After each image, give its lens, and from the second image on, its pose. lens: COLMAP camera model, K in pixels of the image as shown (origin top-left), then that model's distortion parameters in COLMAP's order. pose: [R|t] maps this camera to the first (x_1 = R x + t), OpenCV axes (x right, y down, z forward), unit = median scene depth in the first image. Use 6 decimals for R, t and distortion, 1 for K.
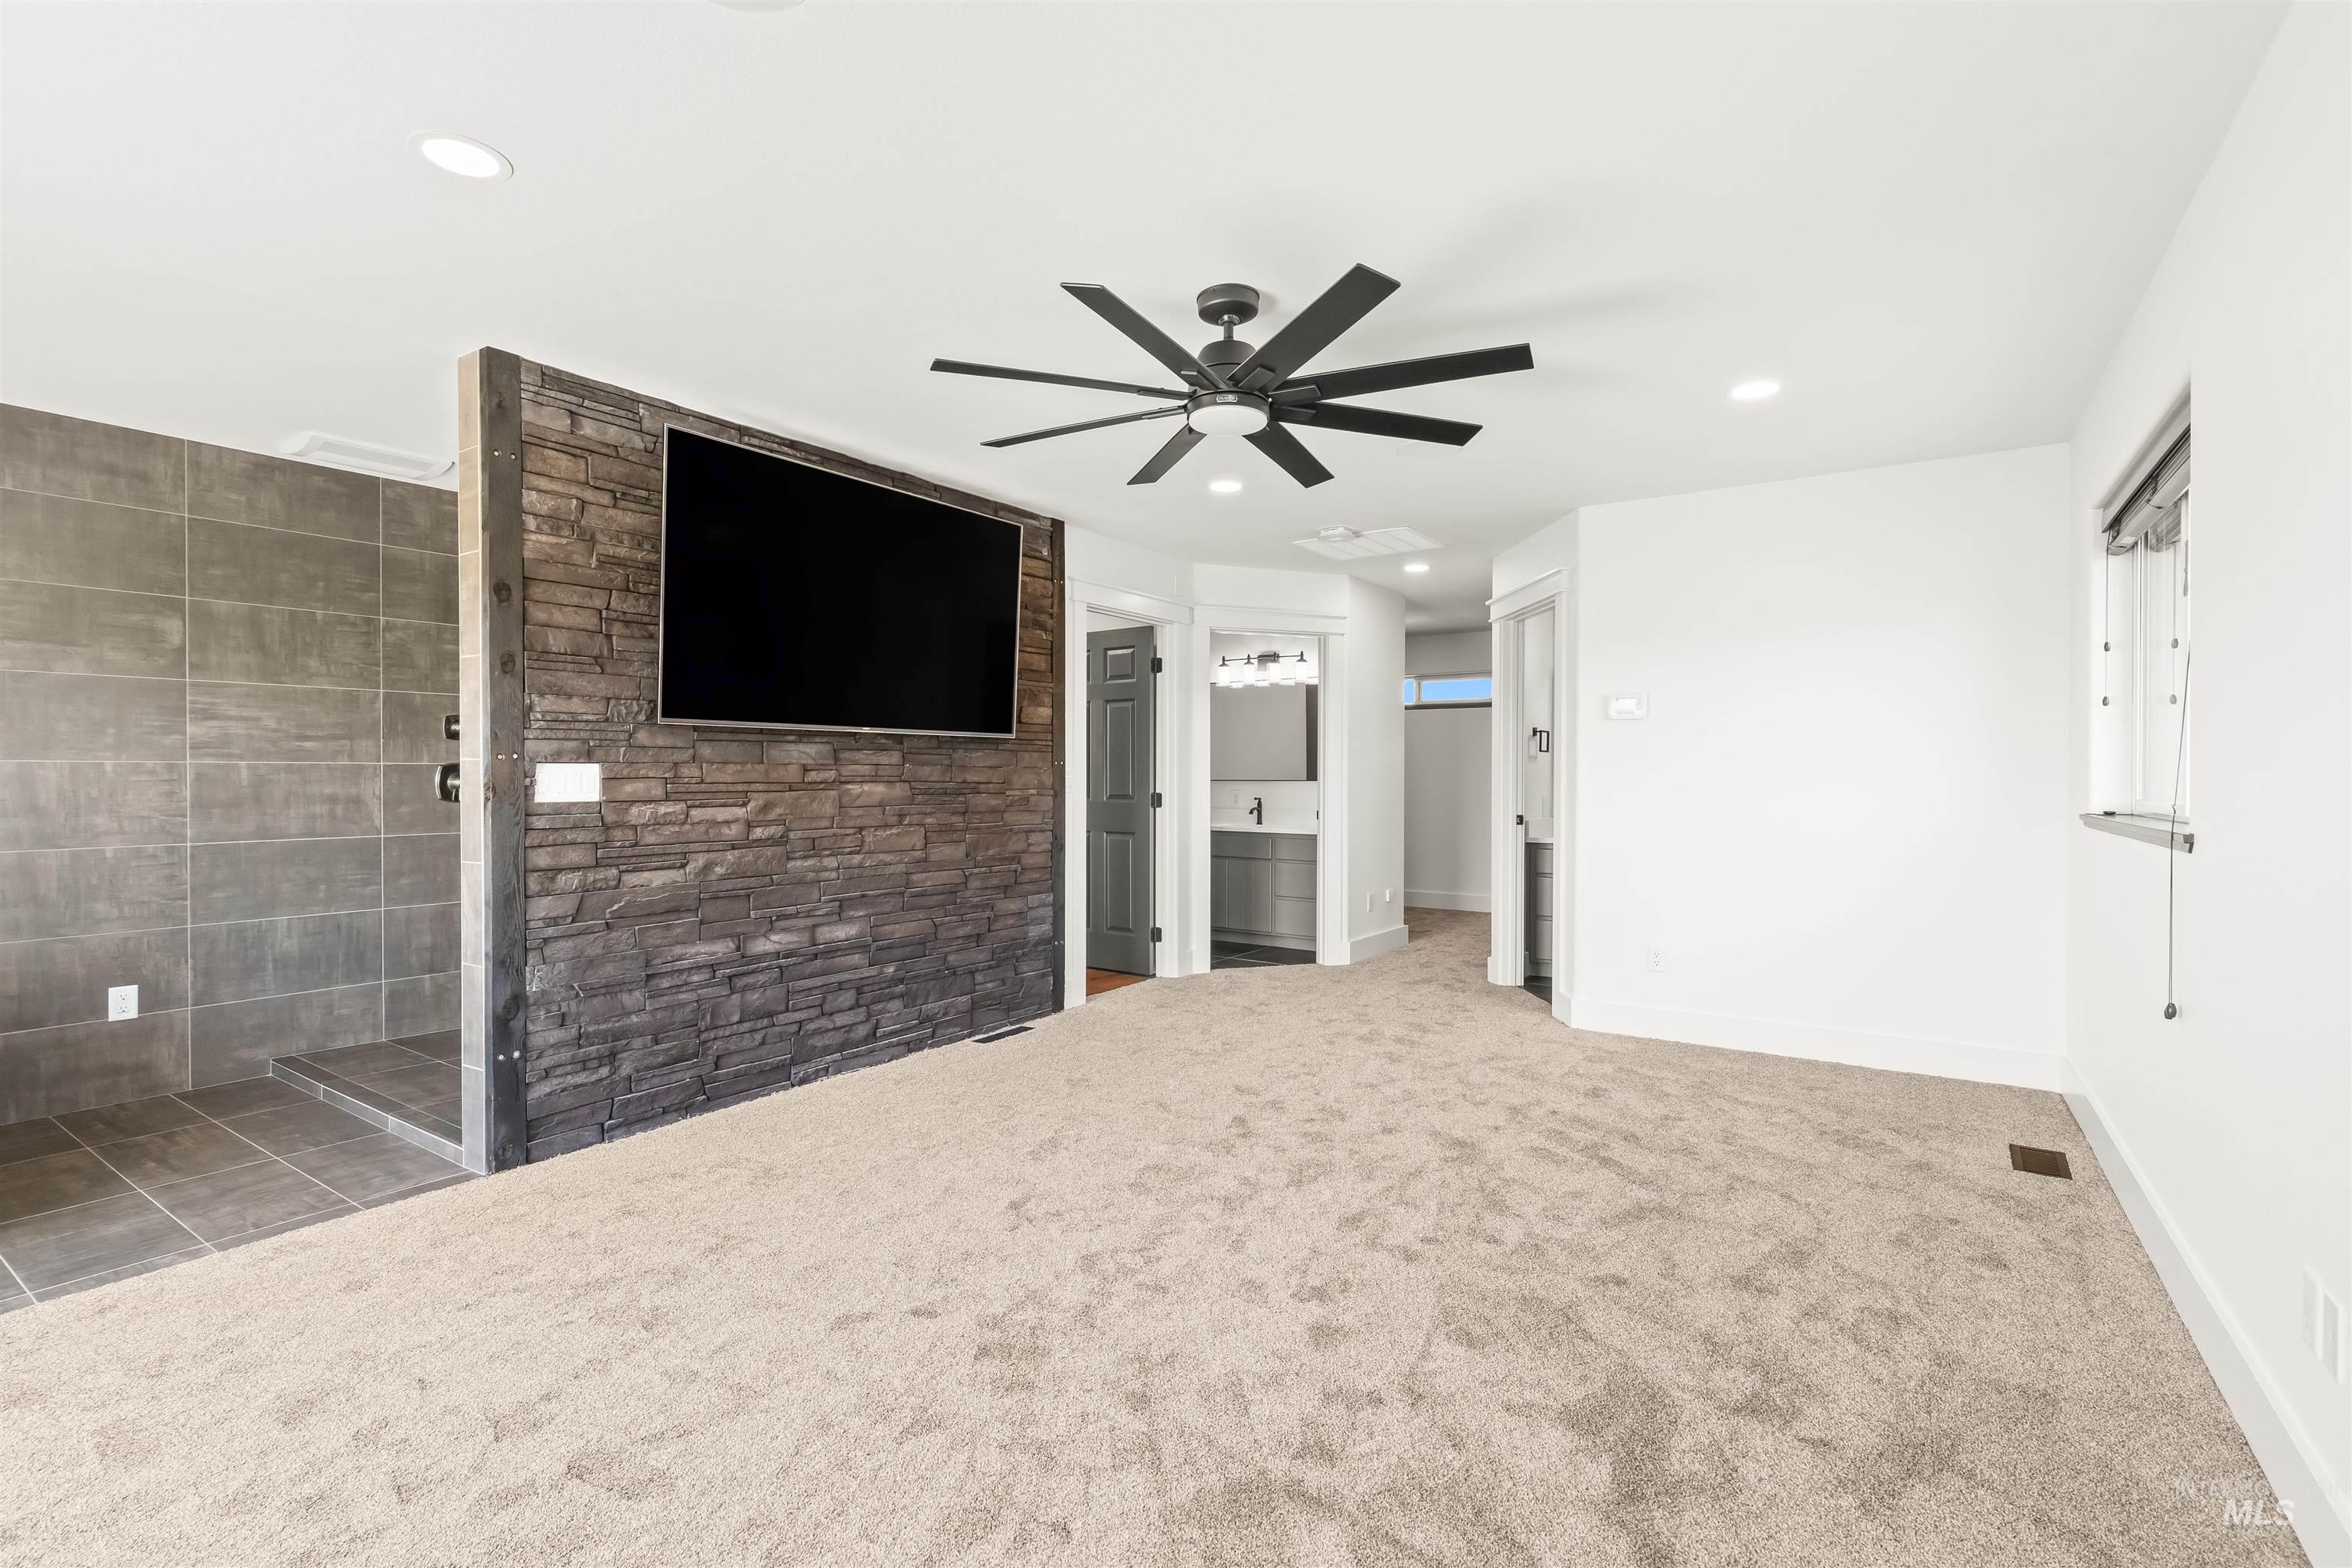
lens RADIAL K [[1048.7, 0, 1182.3], [0, 1048.7, 777.4], [0, 0, 1]] dist [-0.002032, -0.000376]
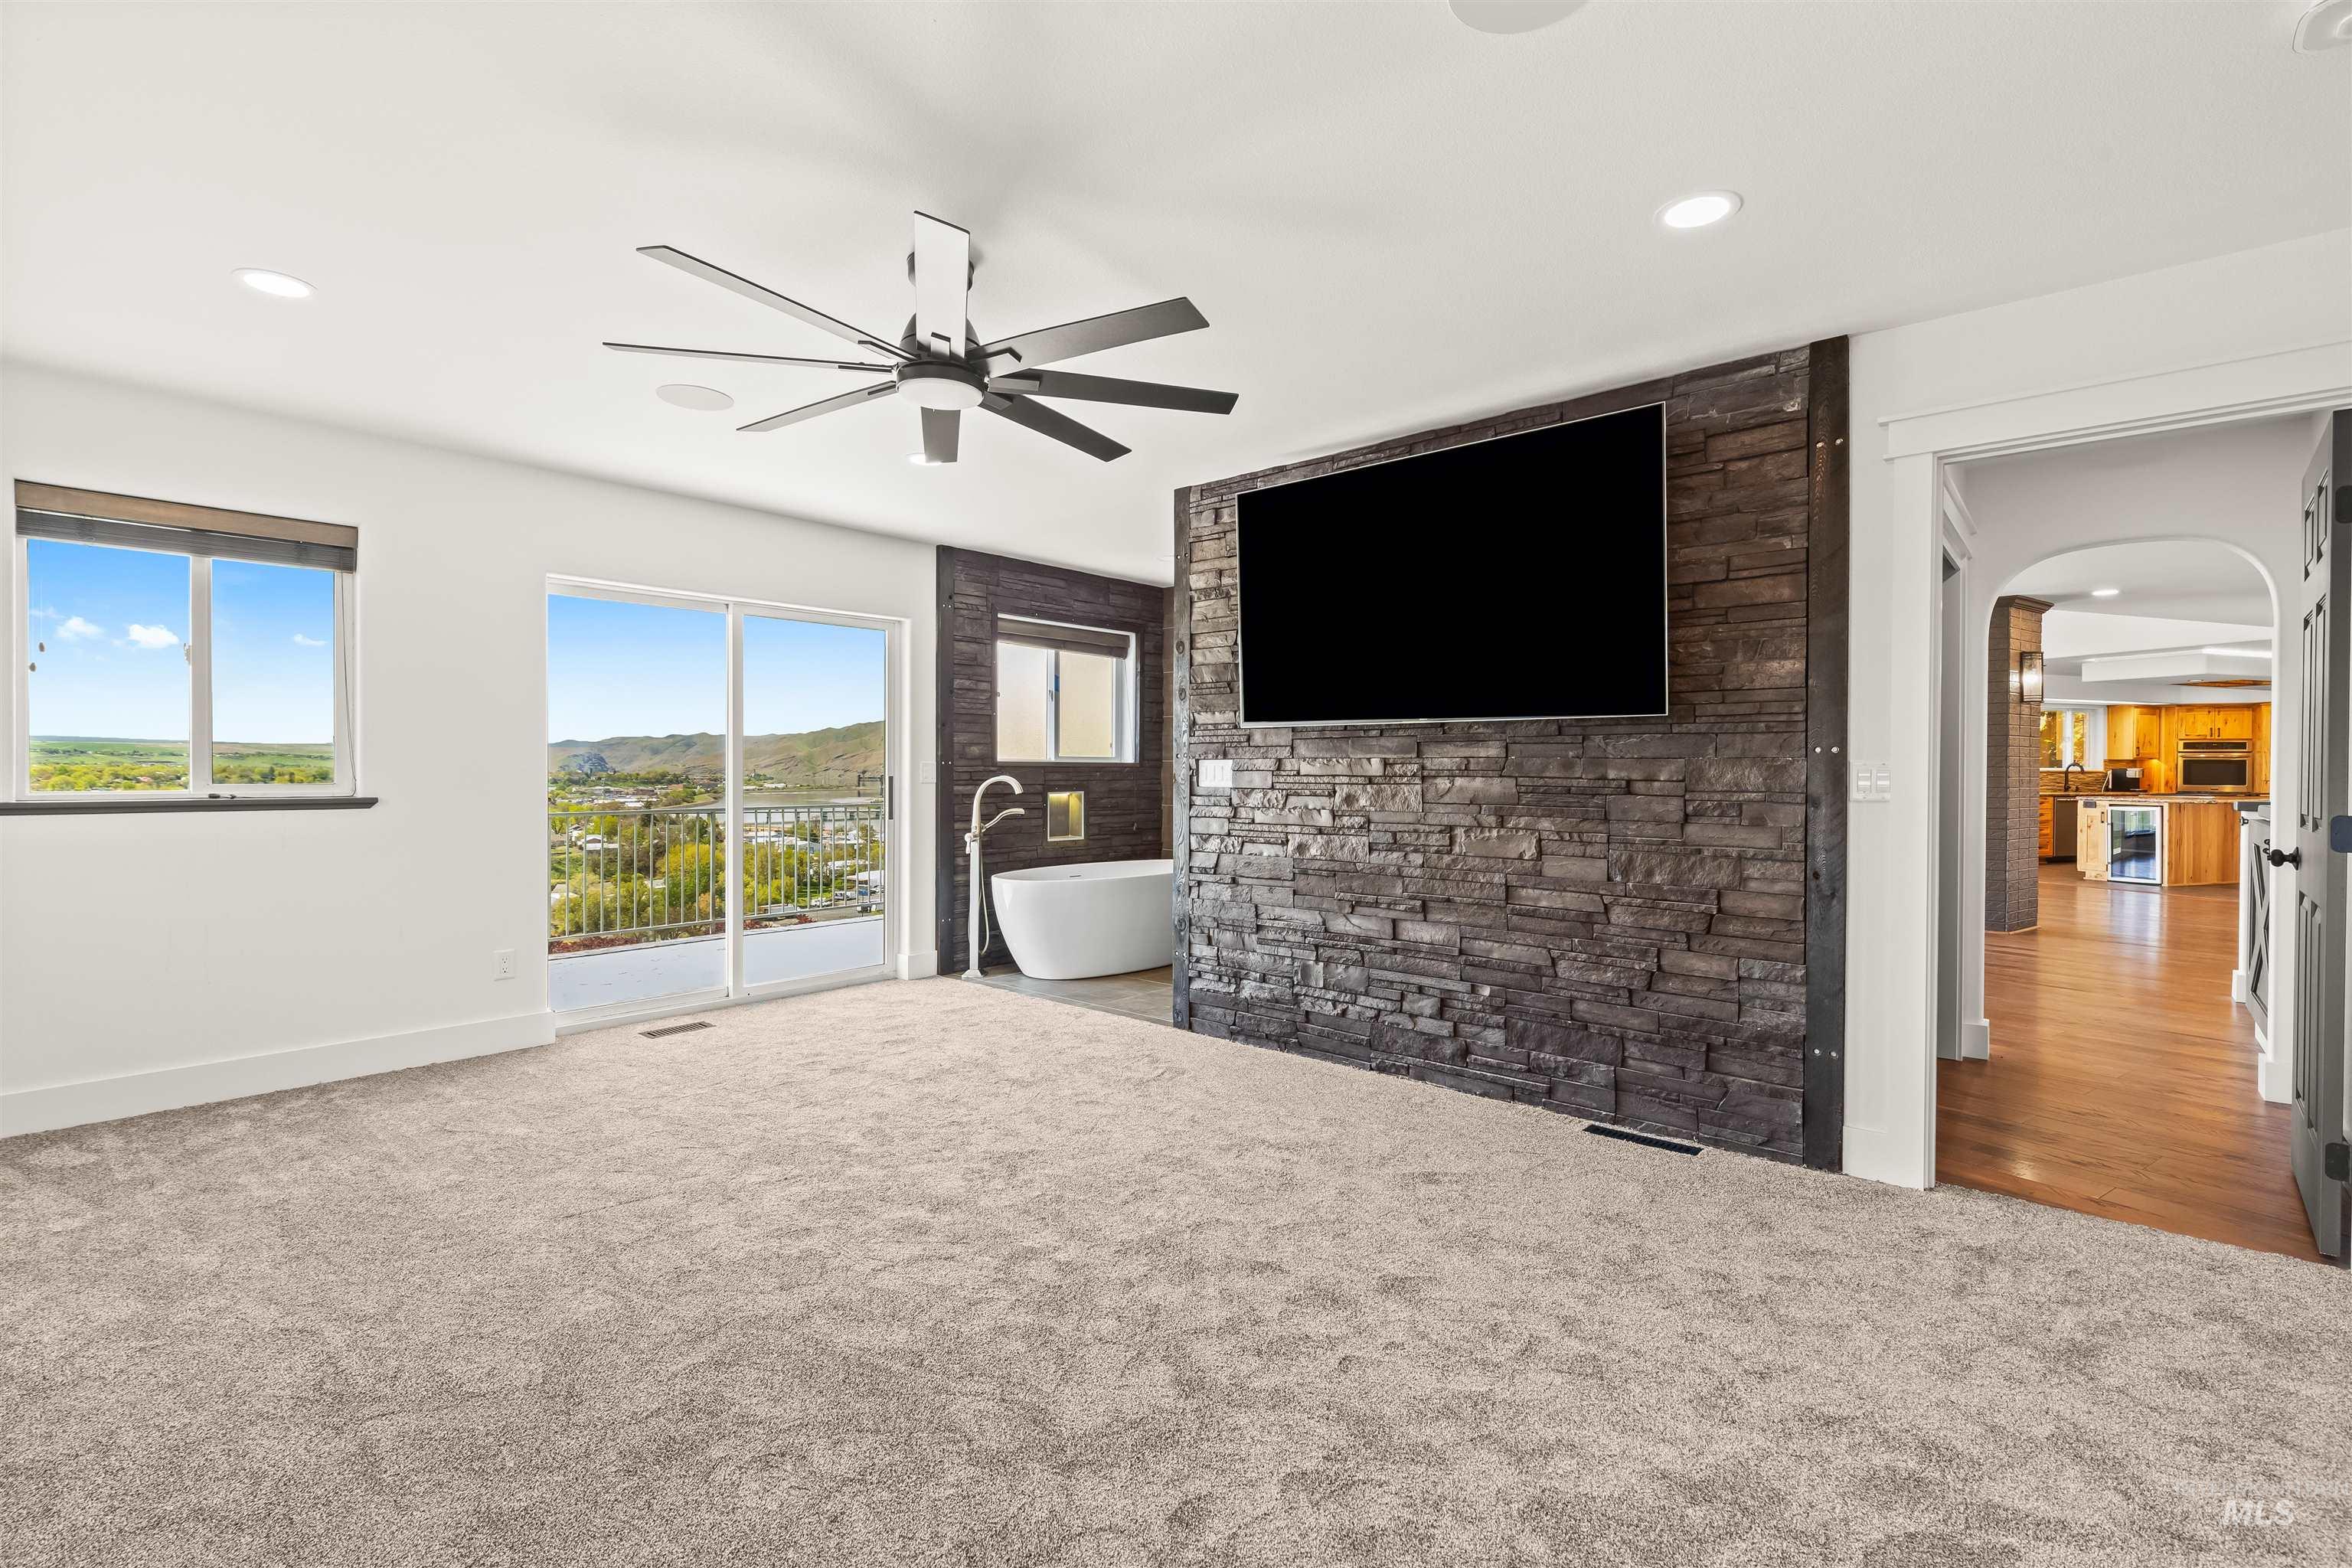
lens RADIAL K [[1048.7, 0, 1192.0], [0, 1048.7, 776.4], [0, 0, 1]] dist [-0.002032, -0.000376]
pose [[-0.113628, 0.005747, -0.993507, 0.679650], [-0.008092, 0.999945, 0.006710, -0.000145], [0.993490, 0.008802, -0.113575, 0.943860]]
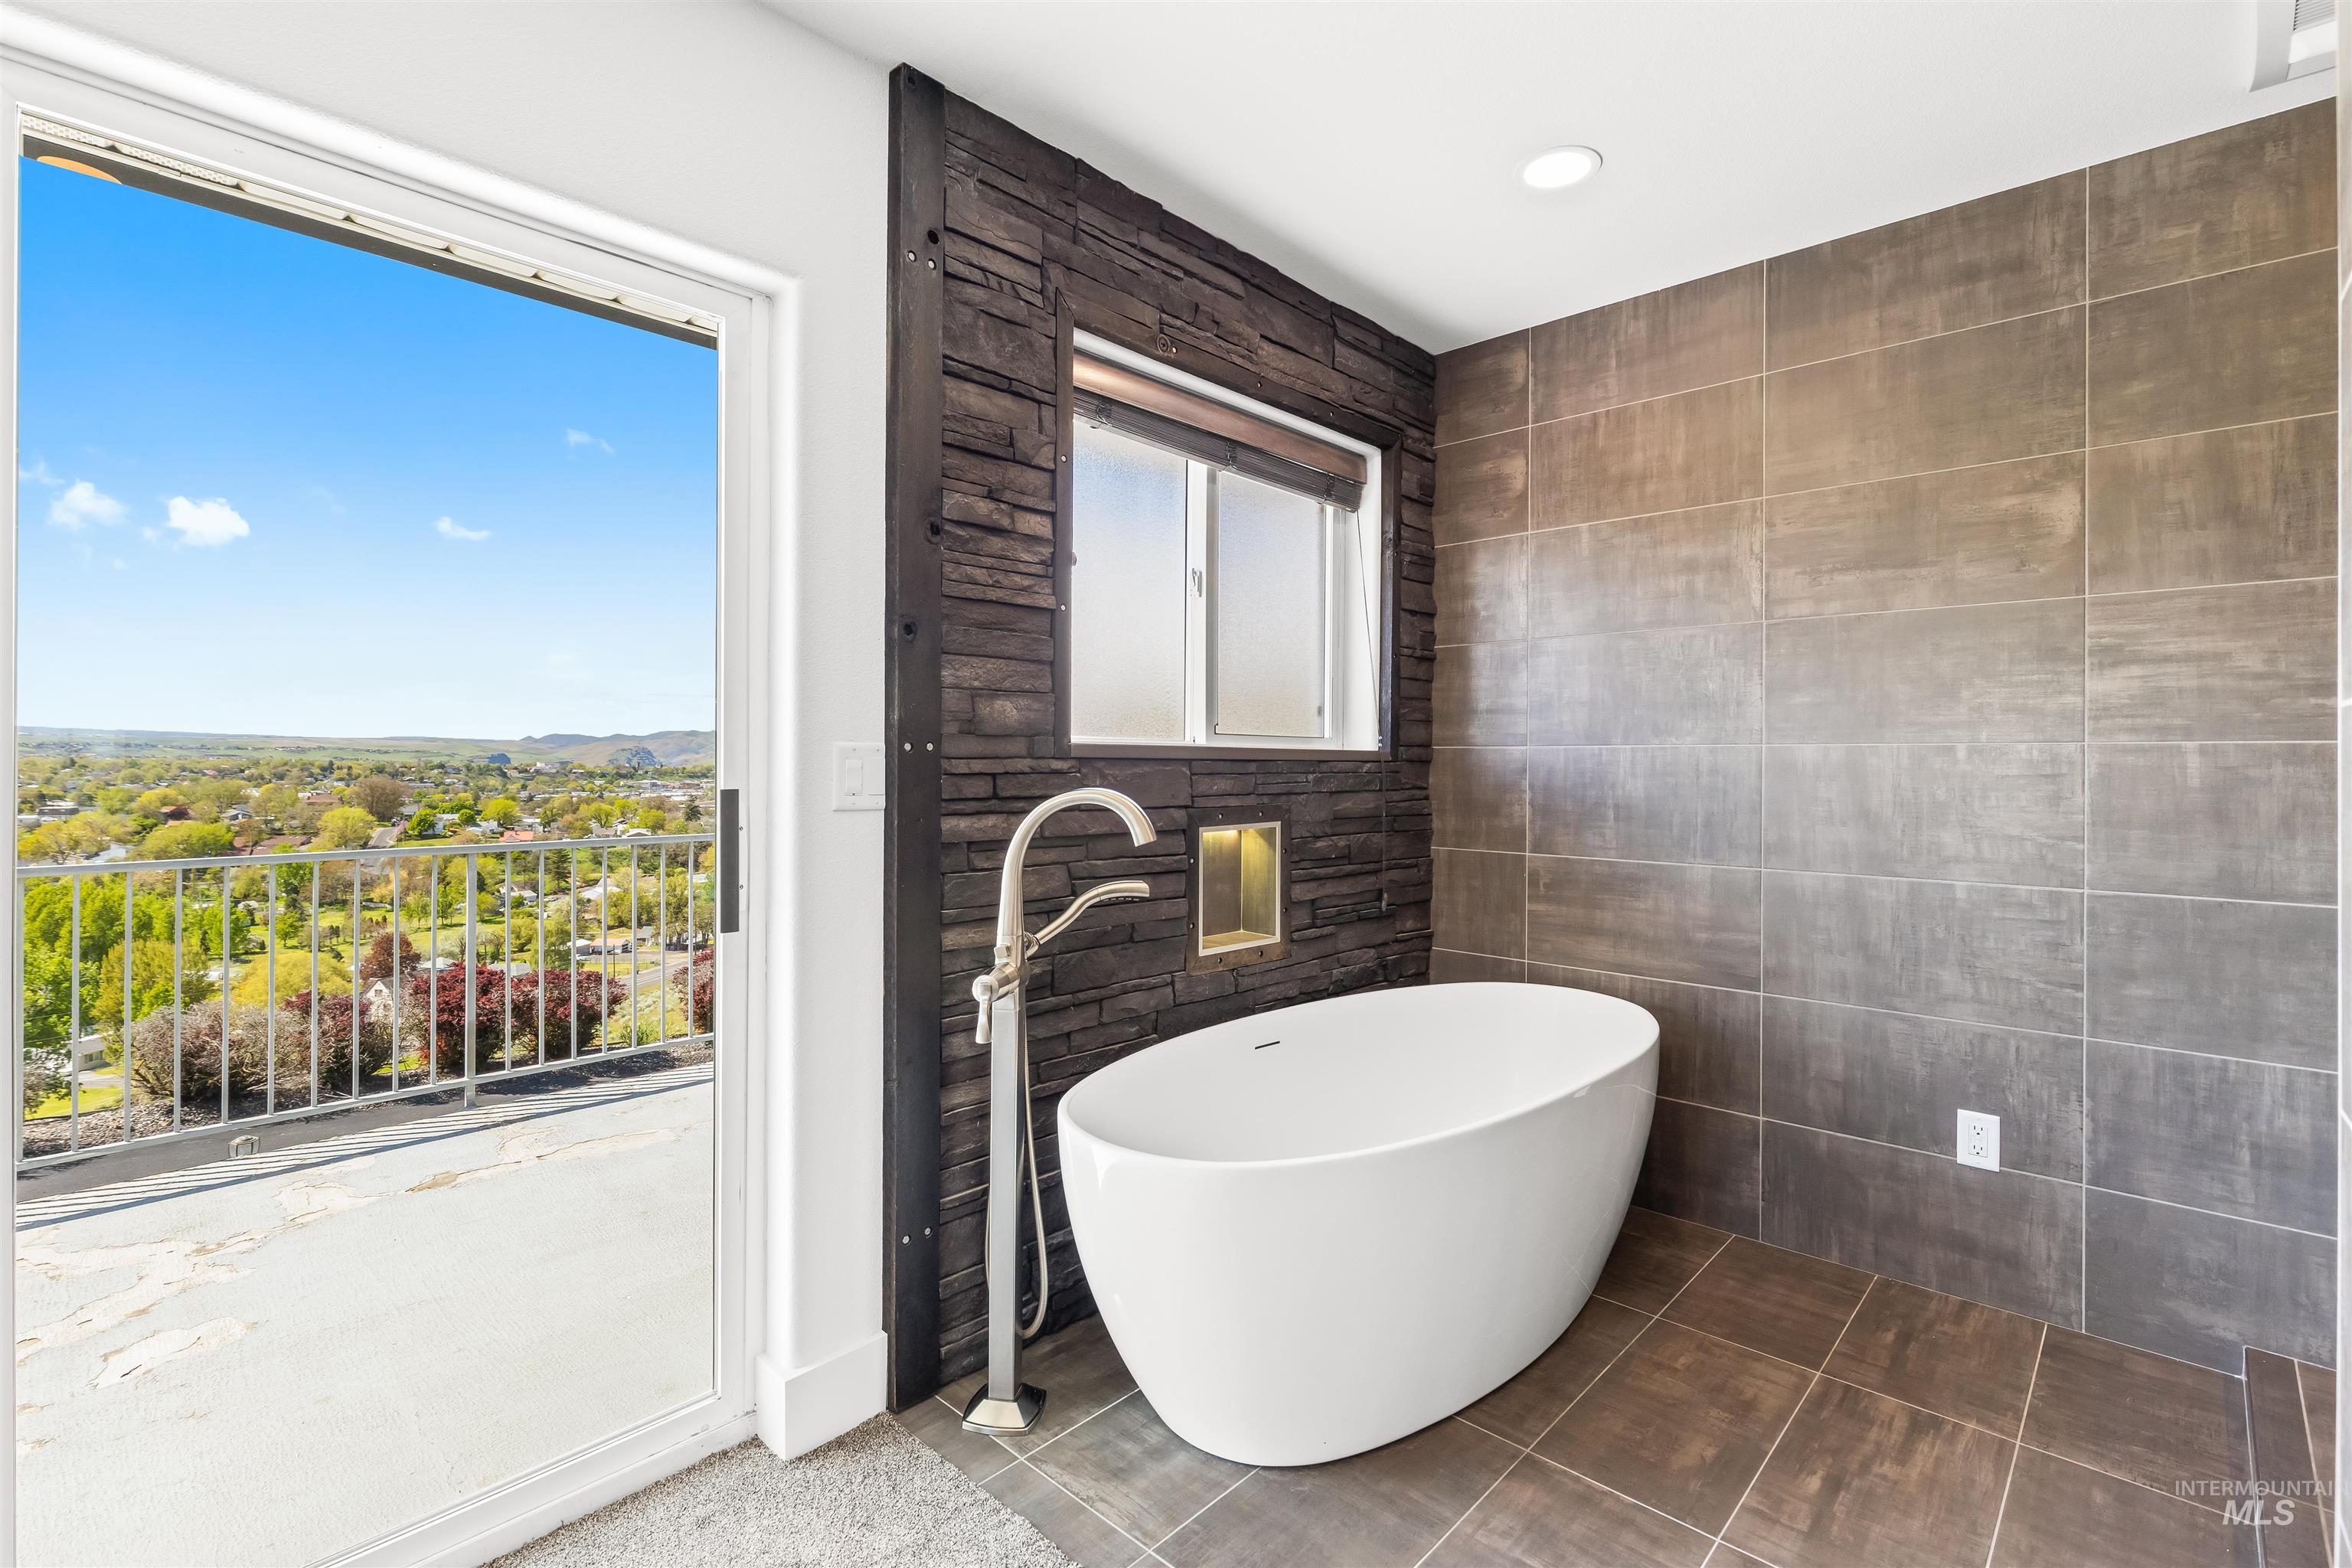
lens RADIAL K [[1048.7, 0, 1194.8], [0, 1048.7, 763.2], [0, 0, 1]] dist [-0.002032, -0.000376]
pose [[-0.163351, -0.000771, -0.986568, -0.324543], [-0.008228, 0.999966, 0.000581, -0.000594], [0.986534, 0.008212, -0.163351, 0.626441]]
